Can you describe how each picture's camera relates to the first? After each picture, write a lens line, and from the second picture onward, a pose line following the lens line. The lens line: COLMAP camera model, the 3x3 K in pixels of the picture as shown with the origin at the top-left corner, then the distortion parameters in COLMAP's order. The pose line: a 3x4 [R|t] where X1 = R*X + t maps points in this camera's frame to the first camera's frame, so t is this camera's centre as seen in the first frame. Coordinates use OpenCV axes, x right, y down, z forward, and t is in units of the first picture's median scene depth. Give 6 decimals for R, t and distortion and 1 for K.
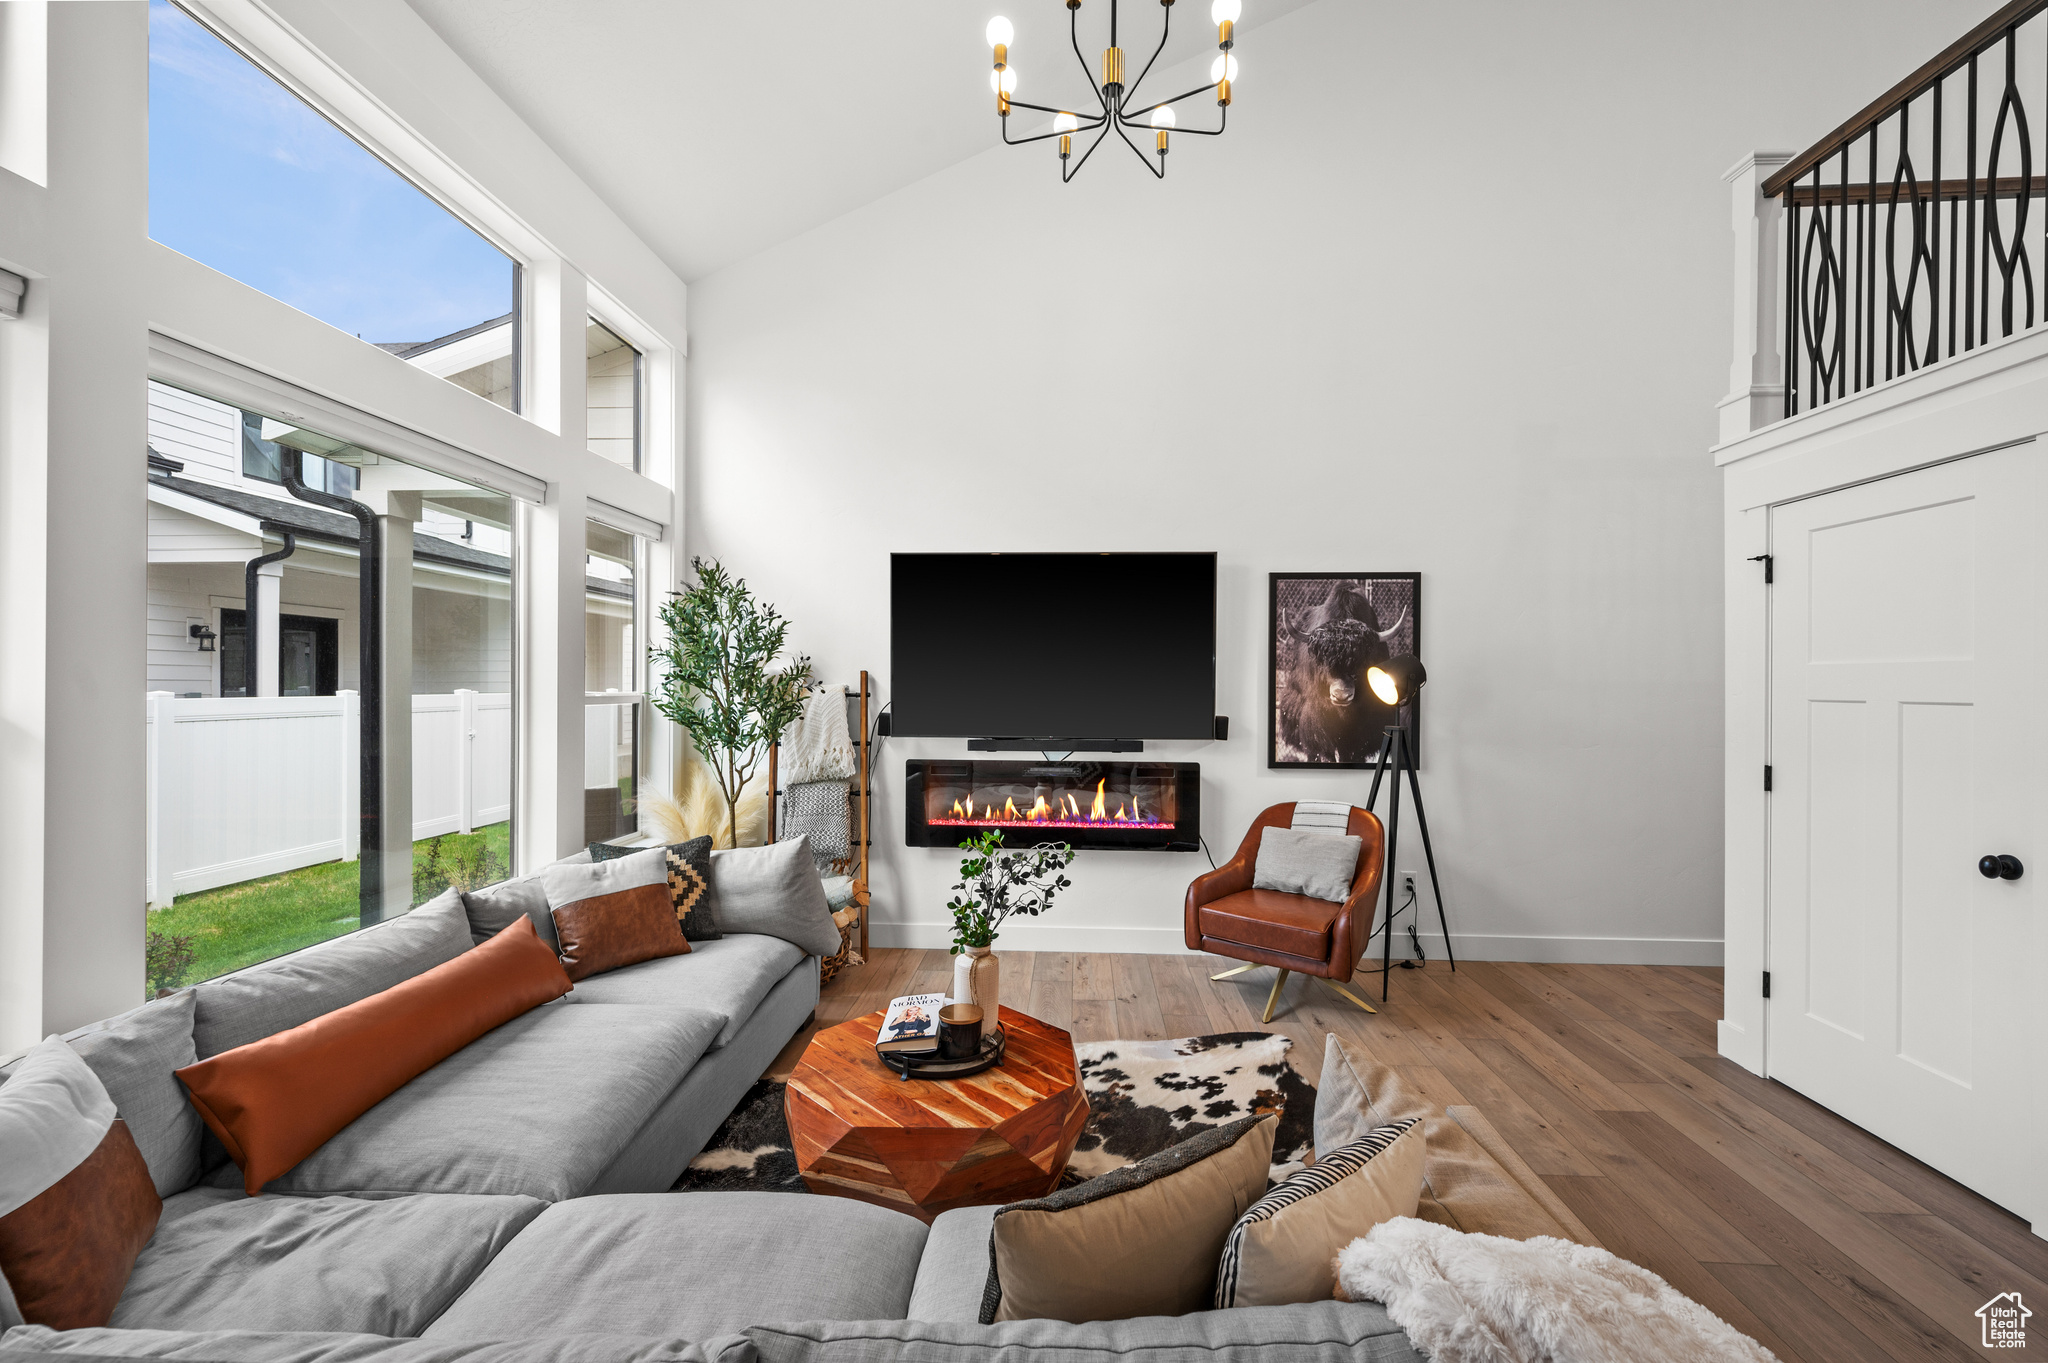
lens RADIAL K [[823.2, 0, 1030.3], [0, 823.2, 691.1], [0, 0, 1]] dist [0.000819, -0.000474]
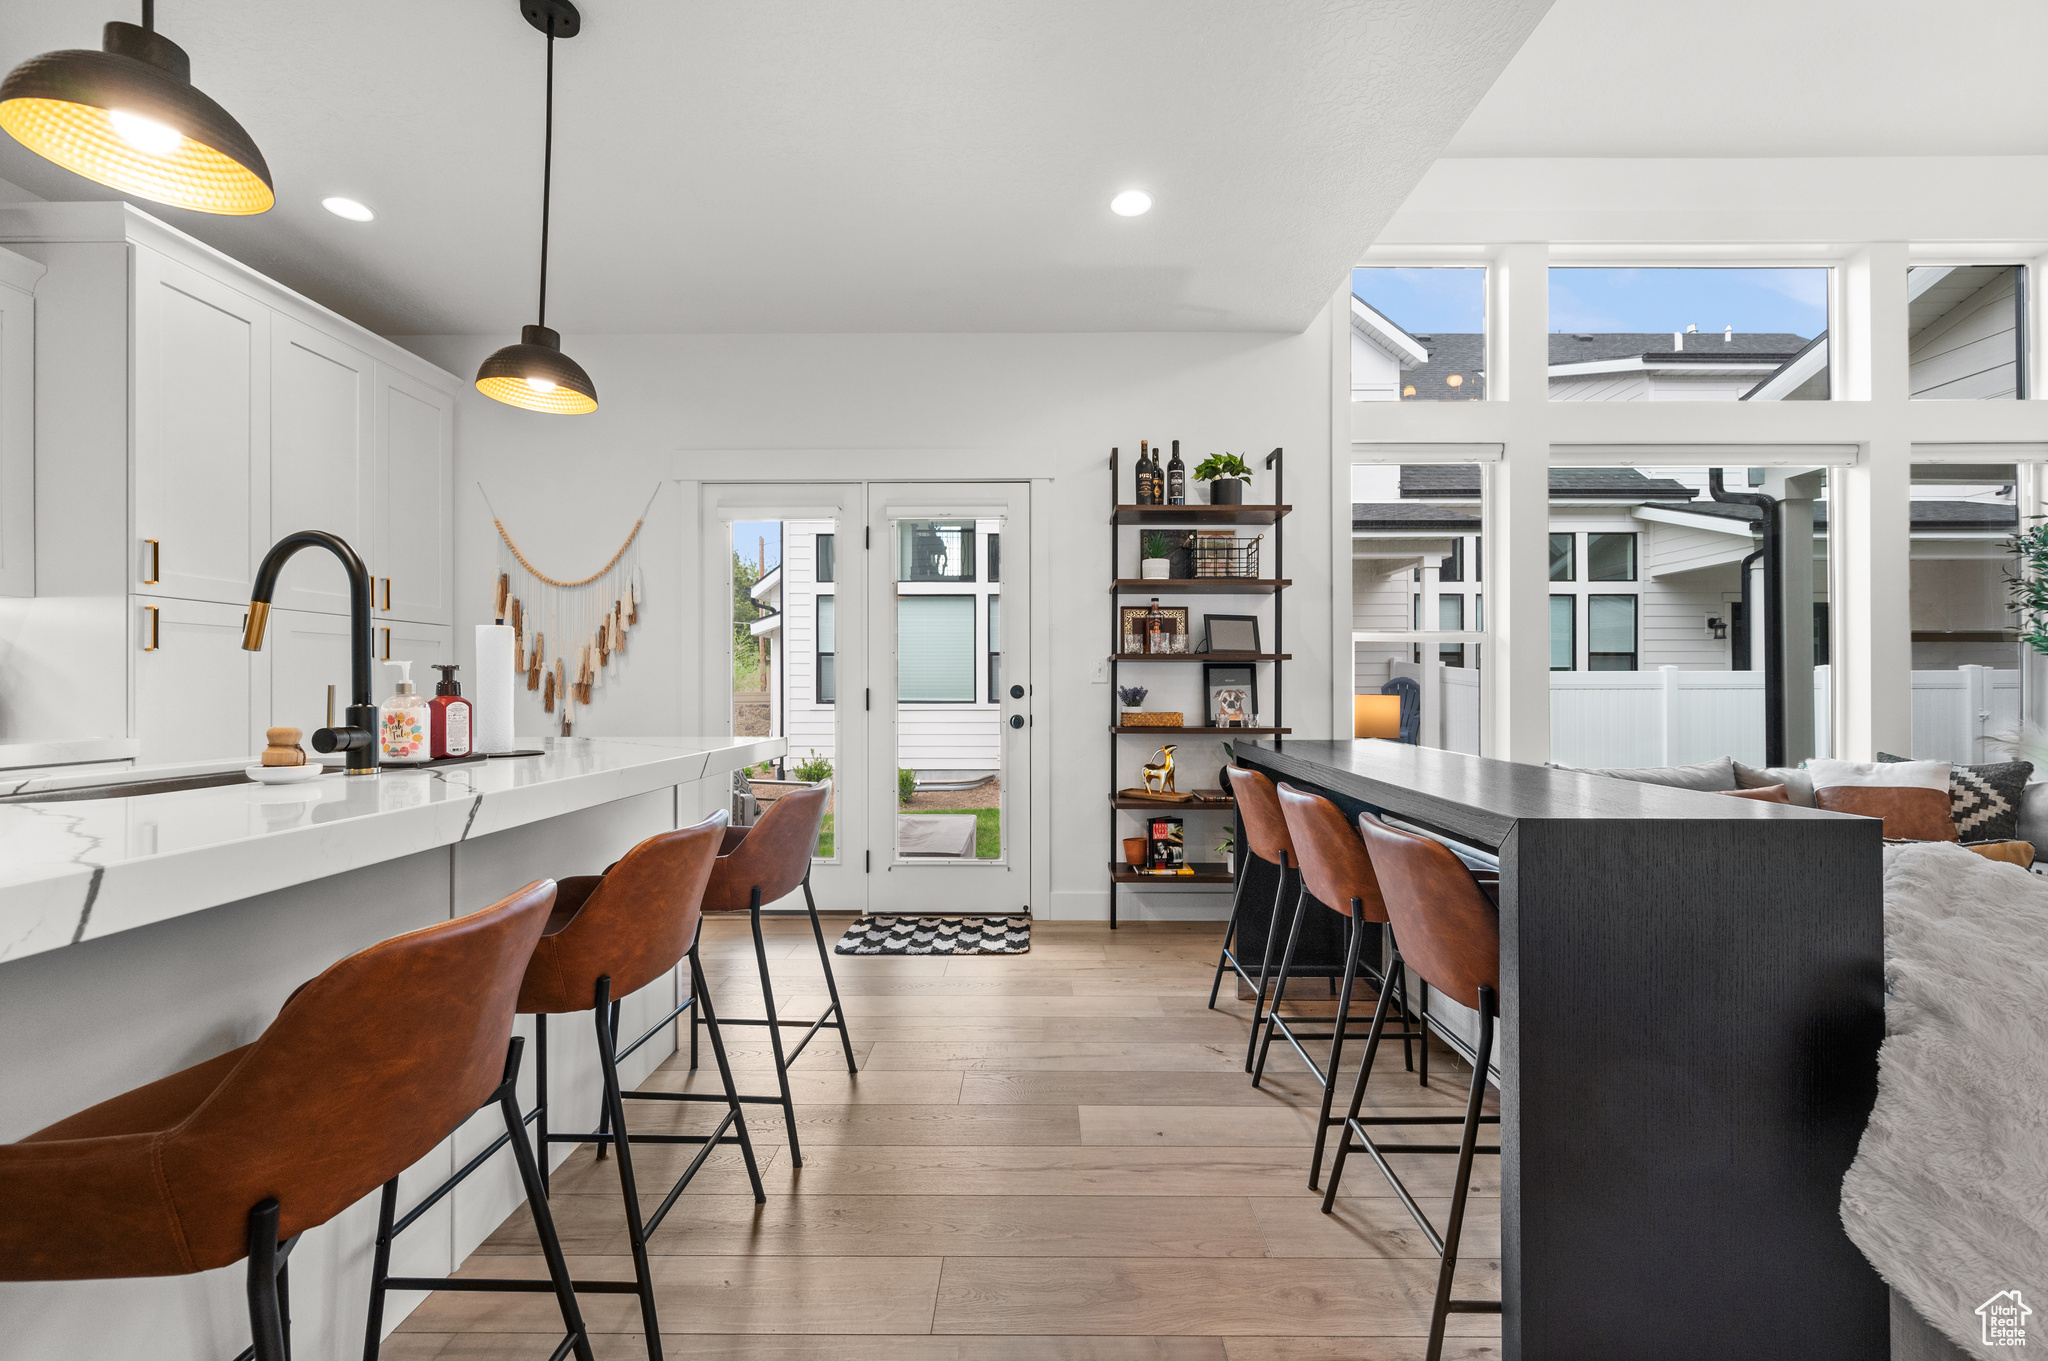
lens RADIAL K [[834.6, 0, 1031.8], [0, 834.6, 683.9], [0, 0, 1]] dist [-0.002053, -0.000579]
pose [[0.049703, -0.006665, -0.998742, 0.418634], [-0.005976, 0.999958, -0.006971, 0.078356], [0.998746, 0.006315, 0.049661, -0.171374]]
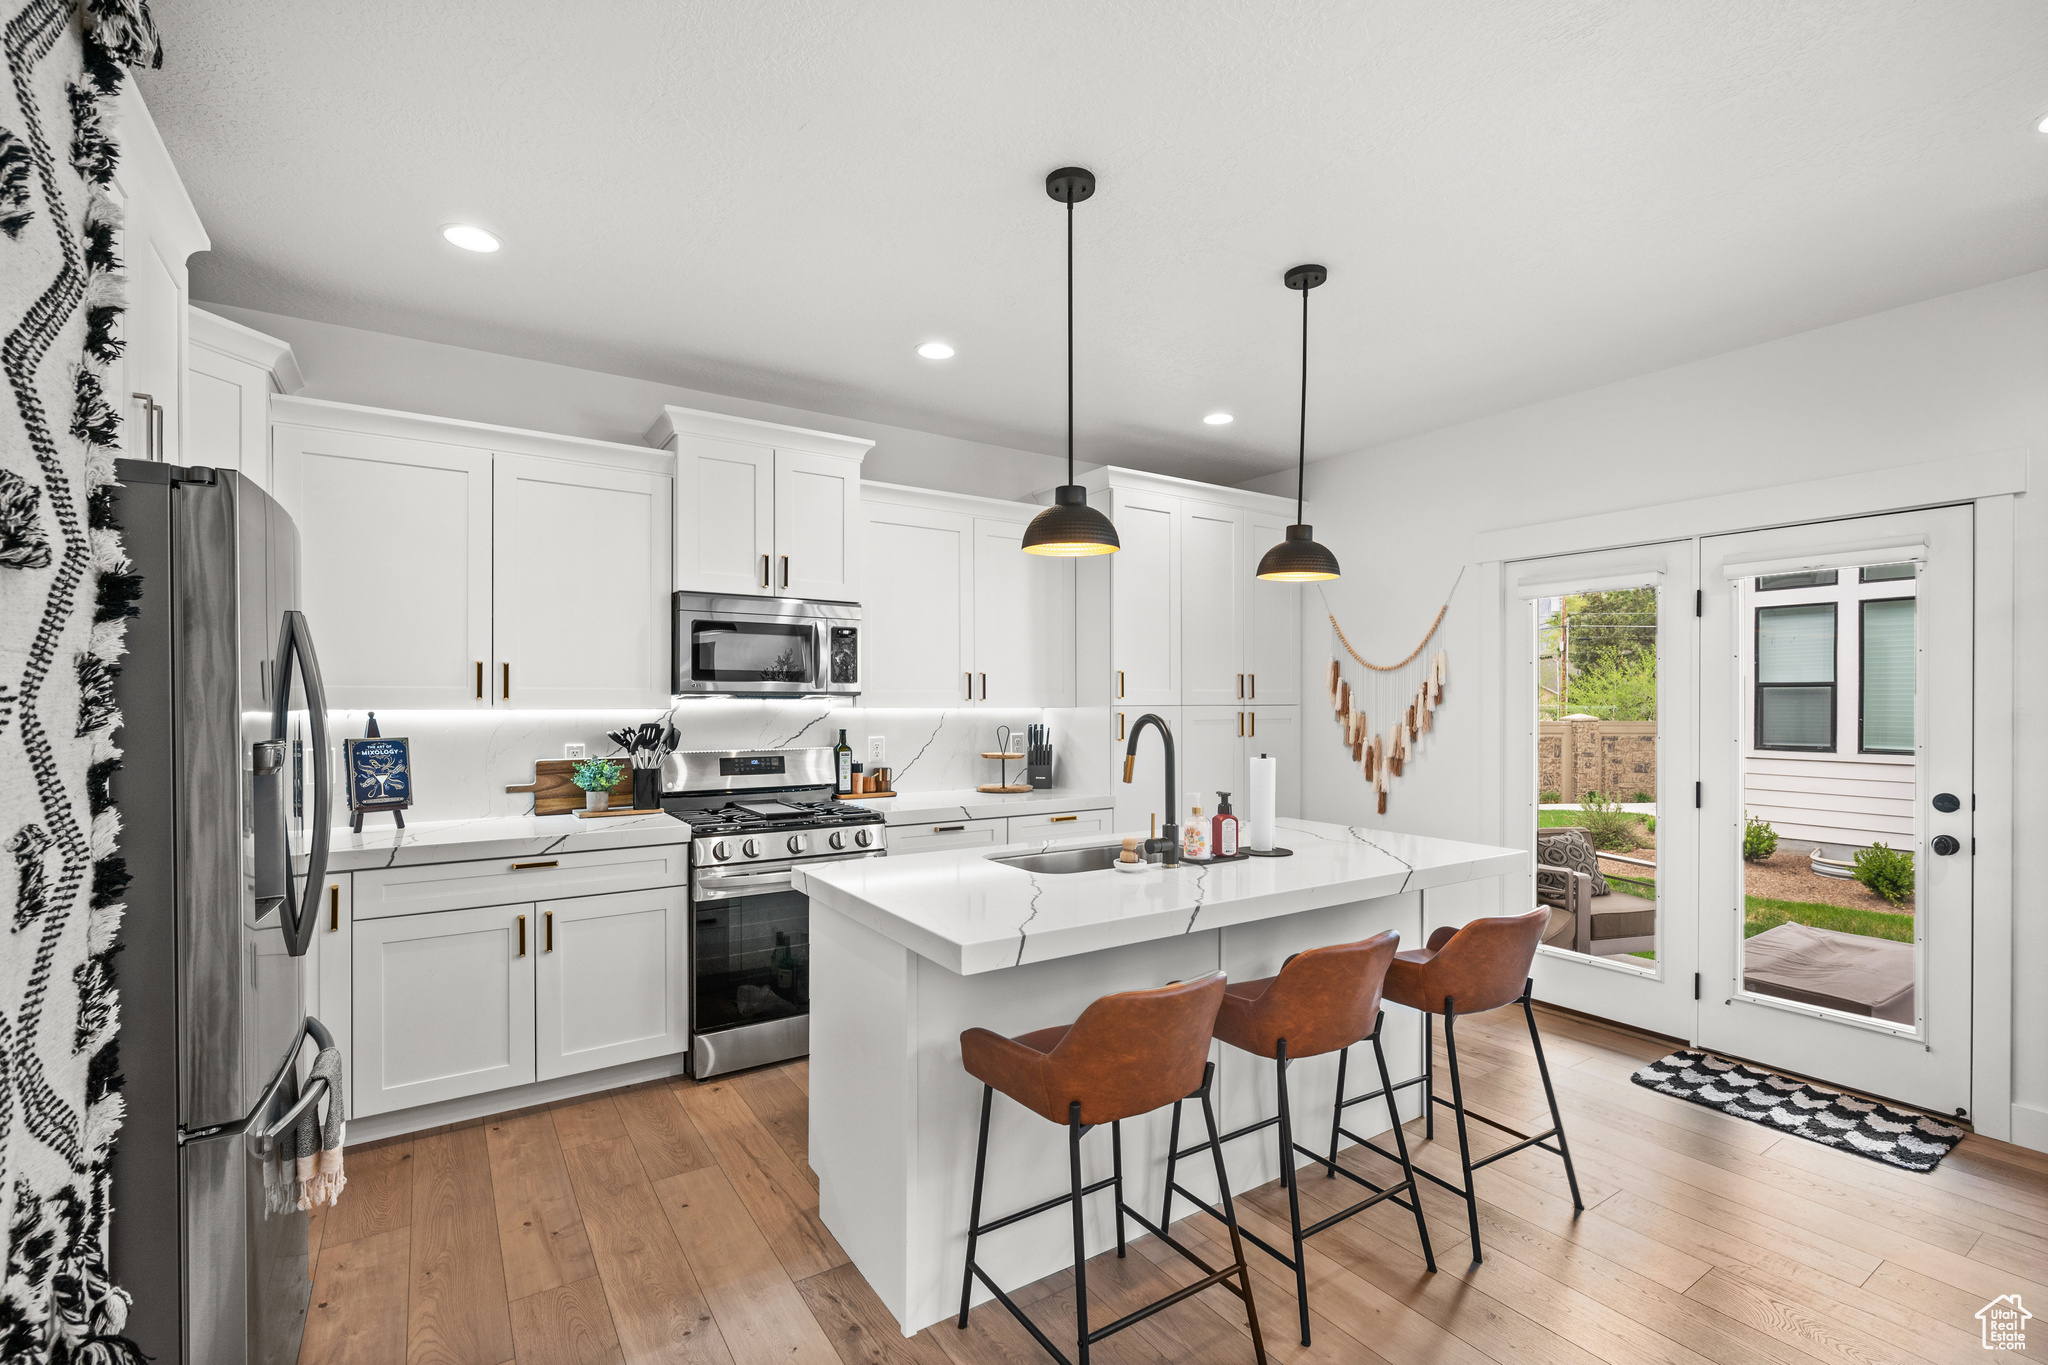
lens RADIAL K [[903.6, 0, 1028.3], [0, 903.6, 701.3], [0, 0, 1]] dist [0.000072, 0.000804]
pose [[-0.798092, -0.003472, -0.602525, 0.500577], [-0.008381, 0.999951, 0.005340, 0.001551], [0.602477, 0.009312, -0.798082, -0.006349]]
